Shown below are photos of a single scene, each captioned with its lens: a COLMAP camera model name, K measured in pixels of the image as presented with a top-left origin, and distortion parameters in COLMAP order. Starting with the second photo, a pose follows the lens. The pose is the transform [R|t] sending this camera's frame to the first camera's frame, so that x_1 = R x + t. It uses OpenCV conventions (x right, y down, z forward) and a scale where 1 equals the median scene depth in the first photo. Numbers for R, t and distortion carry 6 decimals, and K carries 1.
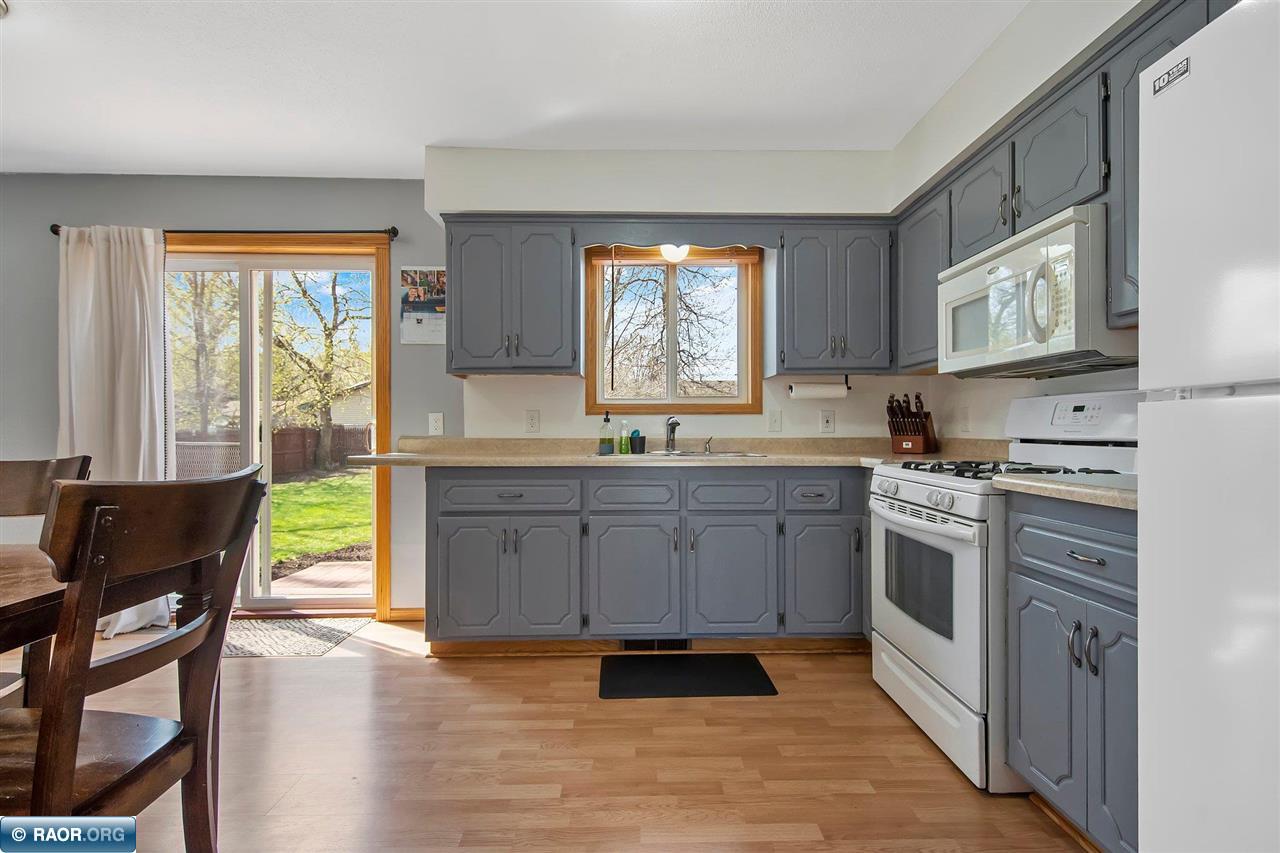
lens RADIAL K [[592.9, 0, 639.0], [0, 592.9, 428.1], [0, 0, 1]] dist [0.006250, -0.001345]
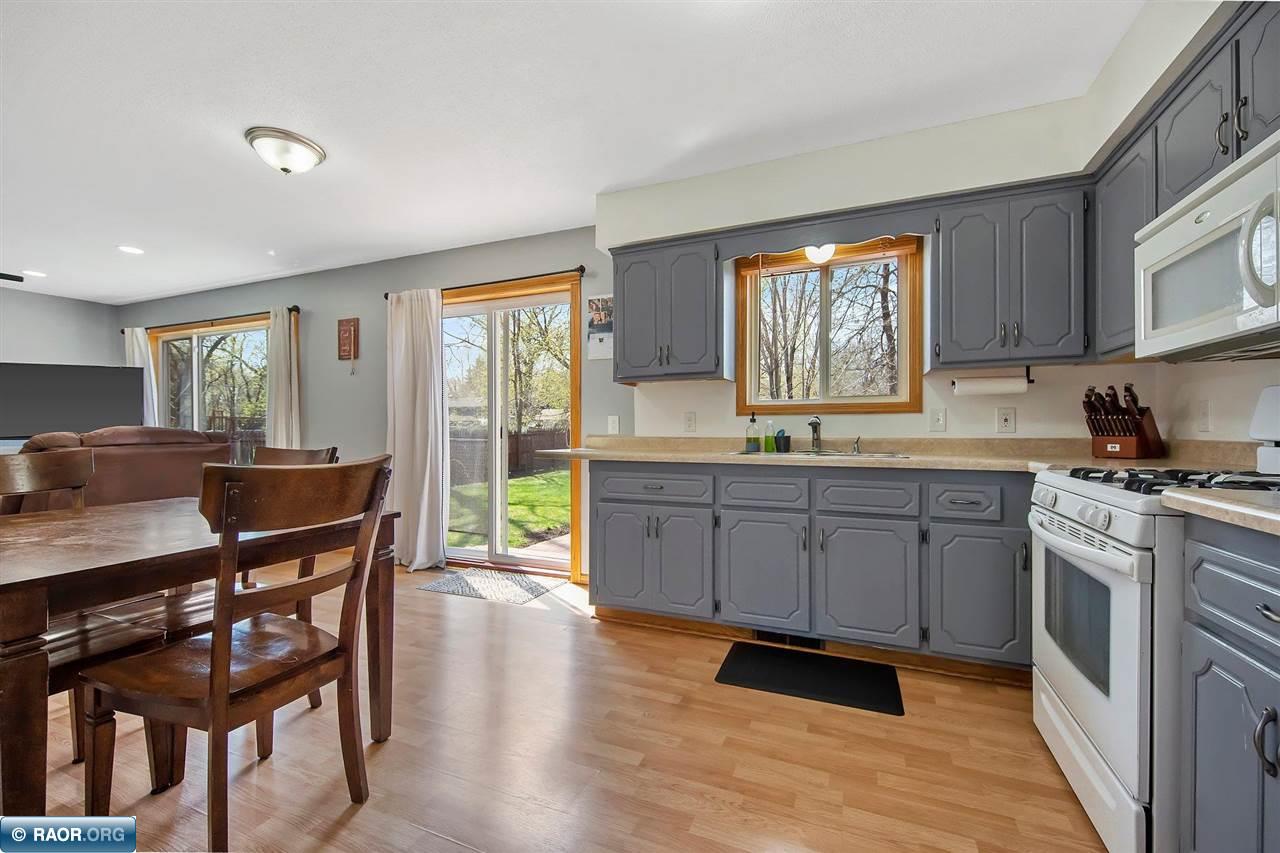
lens RADIAL K [[514.9, 0, 641.0], [0, 514.9, 429.1], [0, 0, 1]] dist [0.001626, -0.002559]
pose [[0.912441, -0.001025, -0.409206, 0.160503], [0.001560, 0.999998, 0.000973, 0.001151], [0.409204, -0.001526, 0.912441, 0.086270]]
